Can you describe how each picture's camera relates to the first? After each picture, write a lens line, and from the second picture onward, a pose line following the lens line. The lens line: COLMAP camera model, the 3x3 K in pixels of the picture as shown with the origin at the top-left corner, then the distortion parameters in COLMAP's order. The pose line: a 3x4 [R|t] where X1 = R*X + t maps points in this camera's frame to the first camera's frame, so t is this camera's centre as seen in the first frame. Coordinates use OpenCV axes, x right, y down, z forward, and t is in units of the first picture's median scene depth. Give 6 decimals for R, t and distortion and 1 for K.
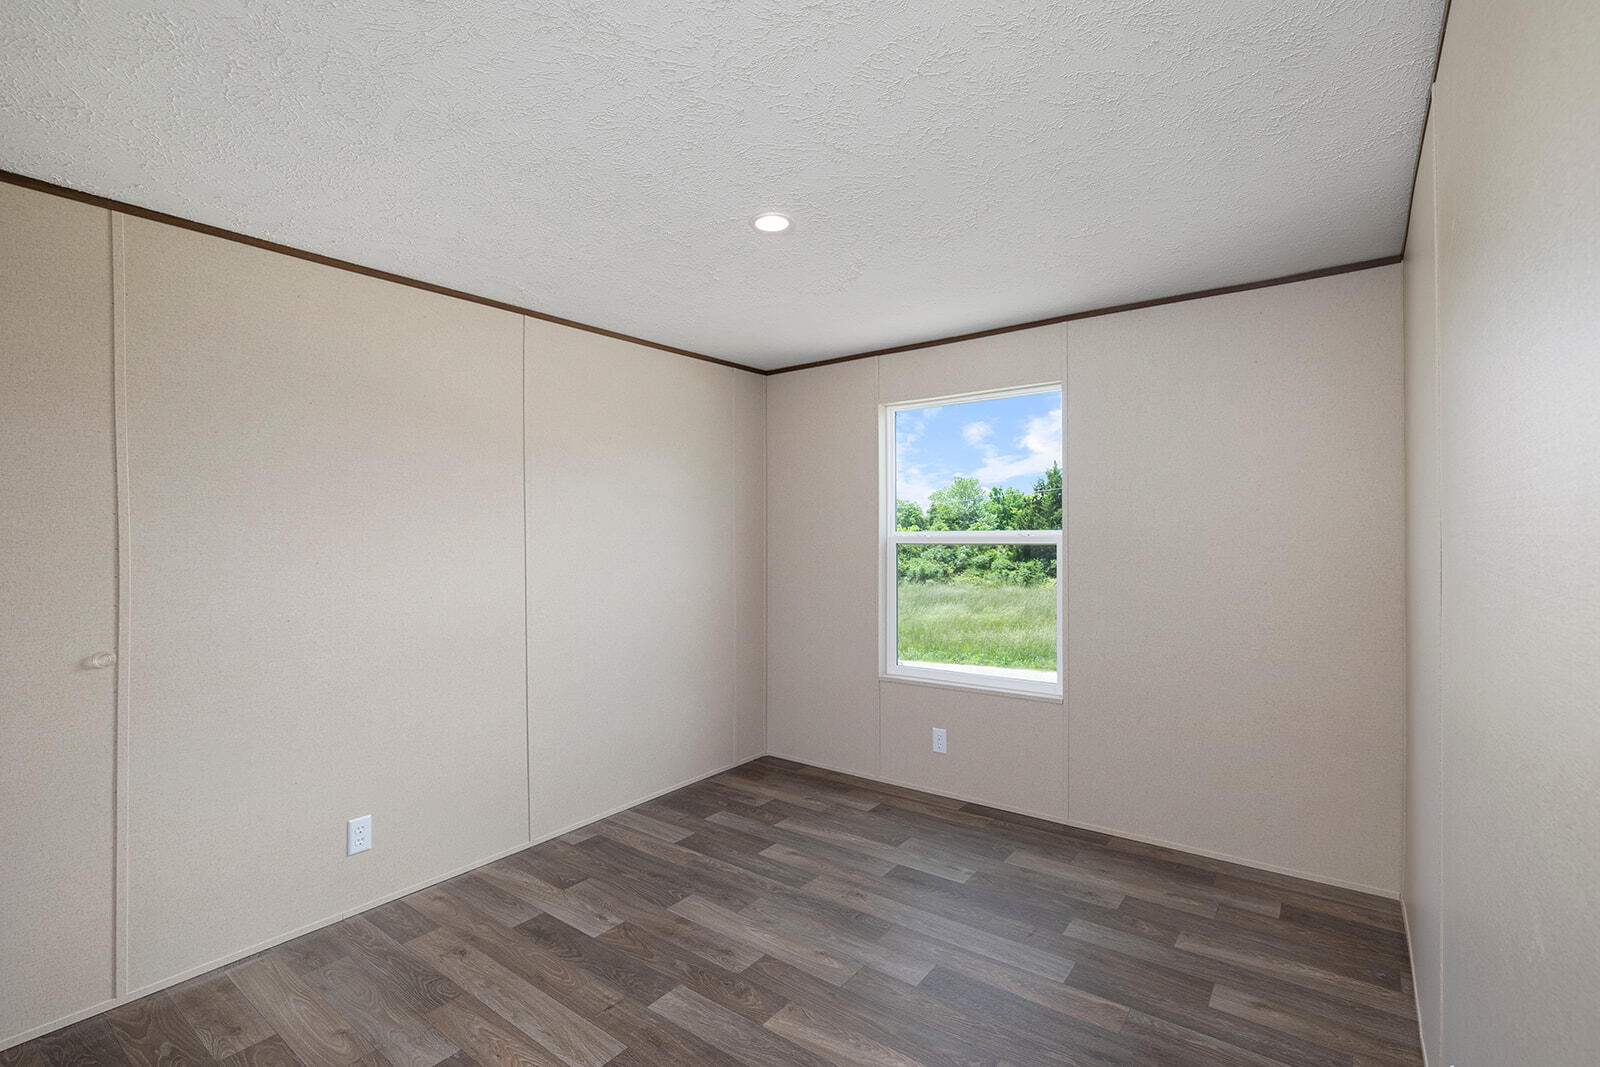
lens RADIAL K [[739.6, 0, 800.0], [0, 739.6, 533.5], [0, 0, 1]] dist [-0.002520, -0.000435]
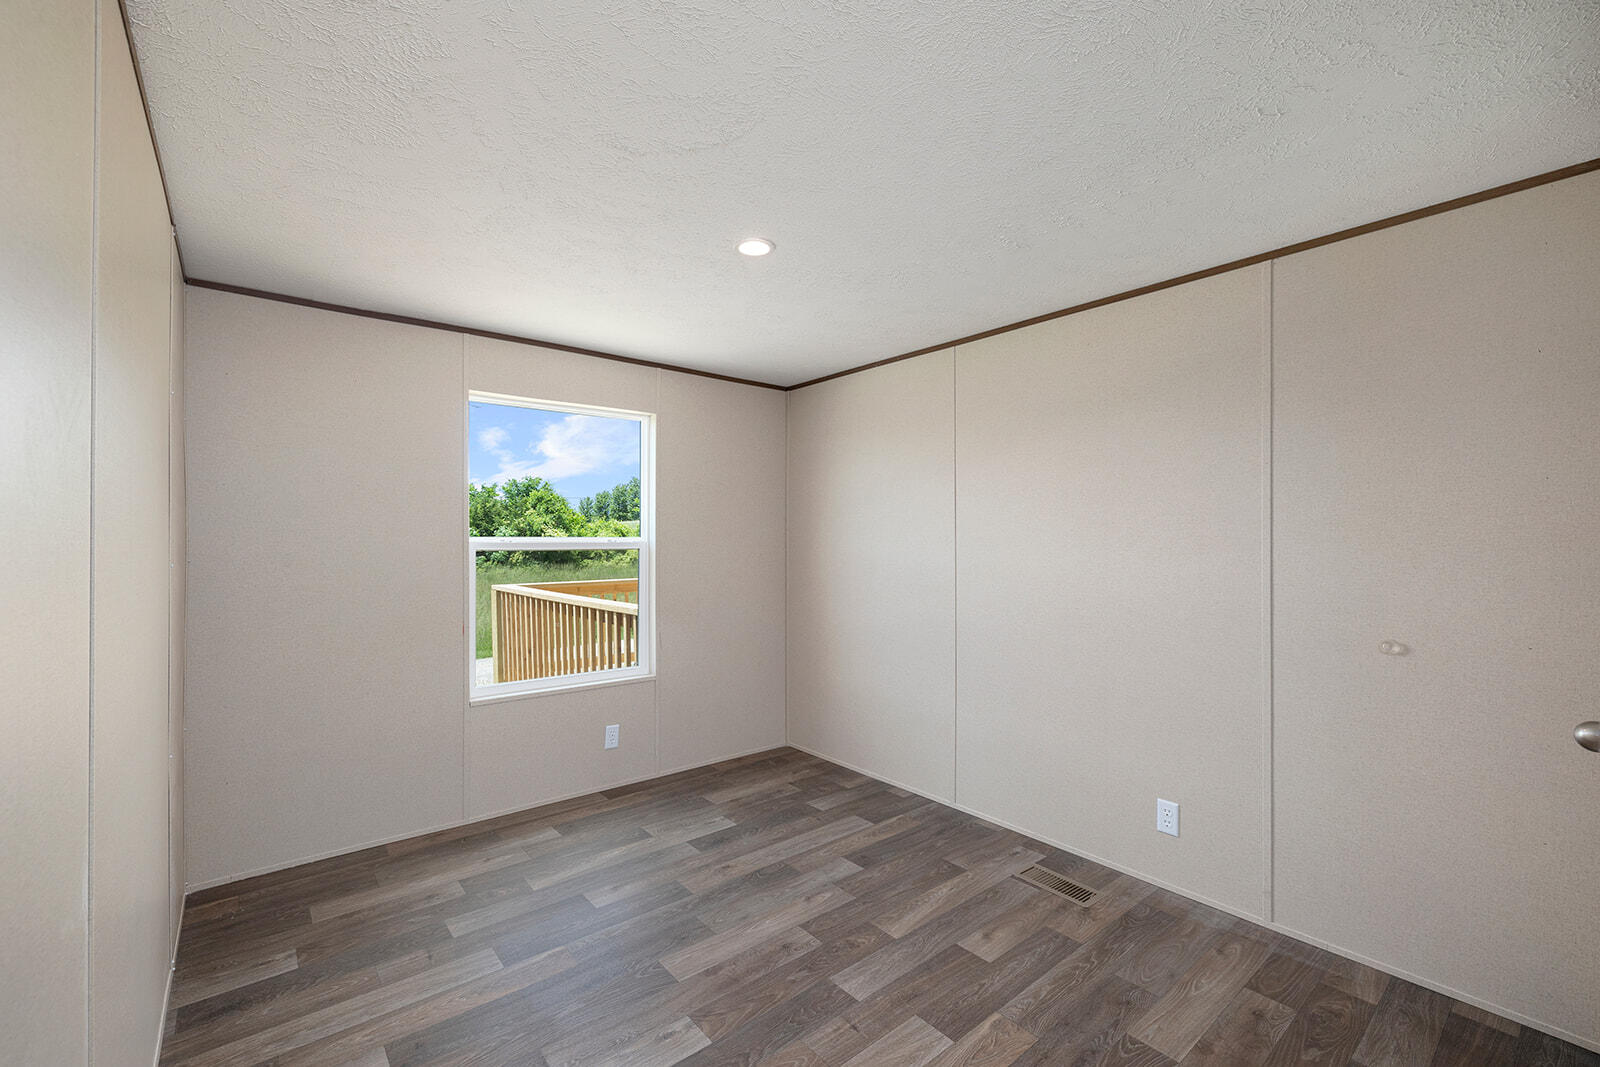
lens RADIAL K [[669.3, 0, 796.0], [0, 669.3, 538.0], [0, 0, 1]] dist [0.001484, 0.000077]
pose [[0.230239, 0.008982, 0.973093, -0.830321], [-0.000647, 0.999959, -0.009077, 0.007682], [-0.973134, 0.001461, 0.230235, 0.639427]]
